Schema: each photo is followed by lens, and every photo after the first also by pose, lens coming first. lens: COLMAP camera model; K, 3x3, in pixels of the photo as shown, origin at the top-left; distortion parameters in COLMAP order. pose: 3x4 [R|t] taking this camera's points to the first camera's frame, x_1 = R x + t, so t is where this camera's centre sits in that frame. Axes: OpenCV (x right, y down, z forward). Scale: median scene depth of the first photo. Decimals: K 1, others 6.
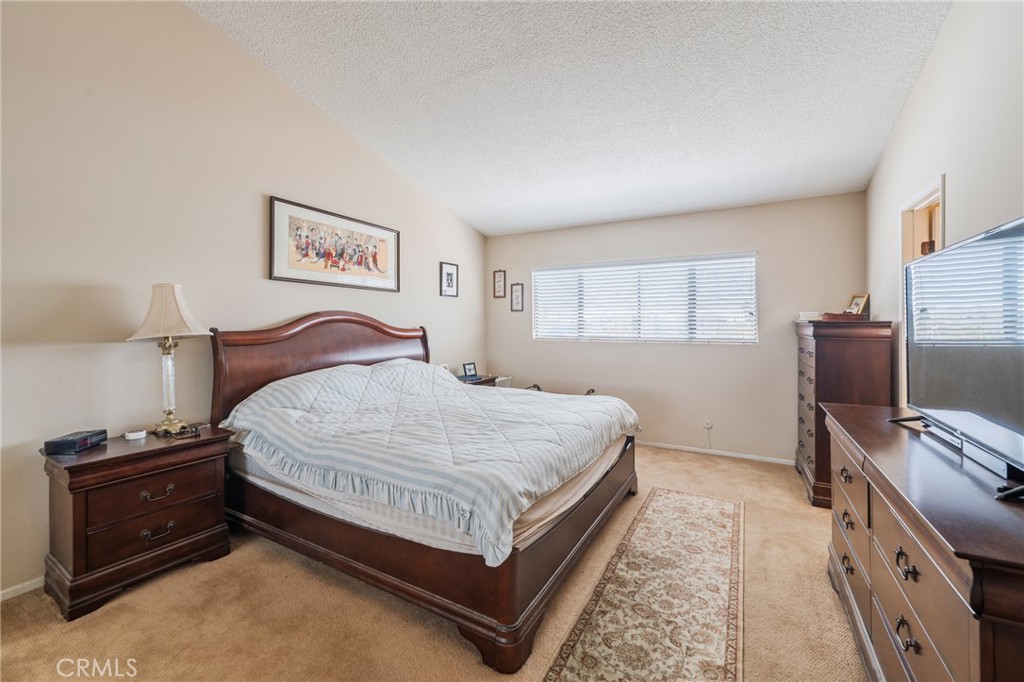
lens RADIAL K [[416.5, 0, 512.0], [0, 416.5, 341.0], [0, 0, 1]] dist [-0.001013, -0.000044]
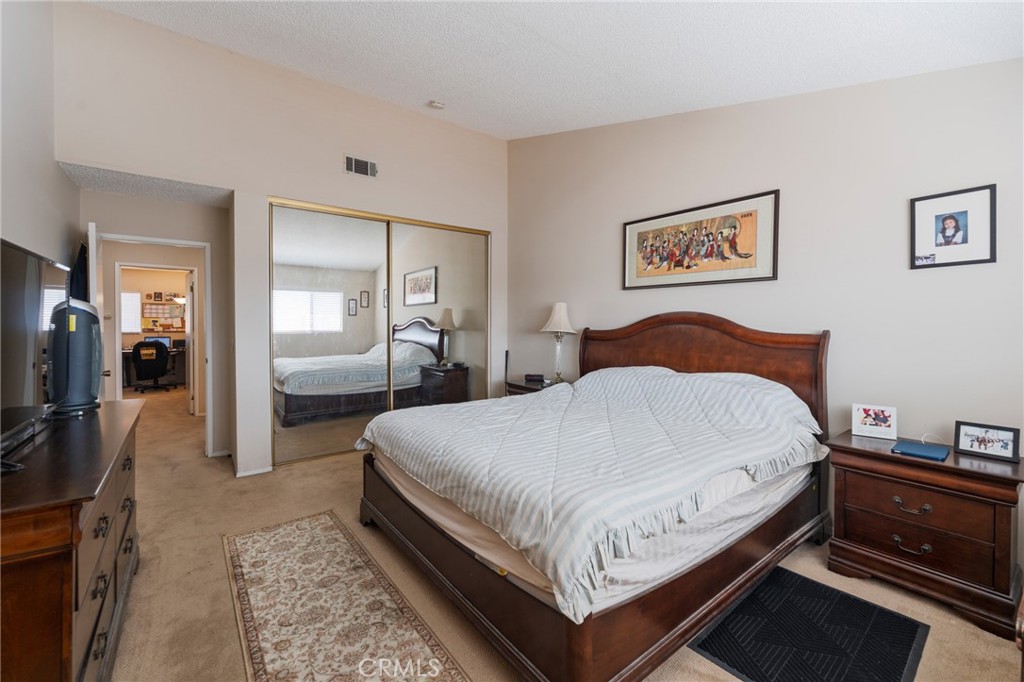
lens RADIAL K [[416.5, 0, 512.0], [0, 416.5, 341.0], [0, 0, 1]] dist [-0.001013, -0.000044]
pose [[-0.383624, 0.041829, -0.922542, 0.661711], [-0.036777, 0.997489, 0.060520, -0.051429], [0.922757, 0.057145, -0.381122, 1.076411]]
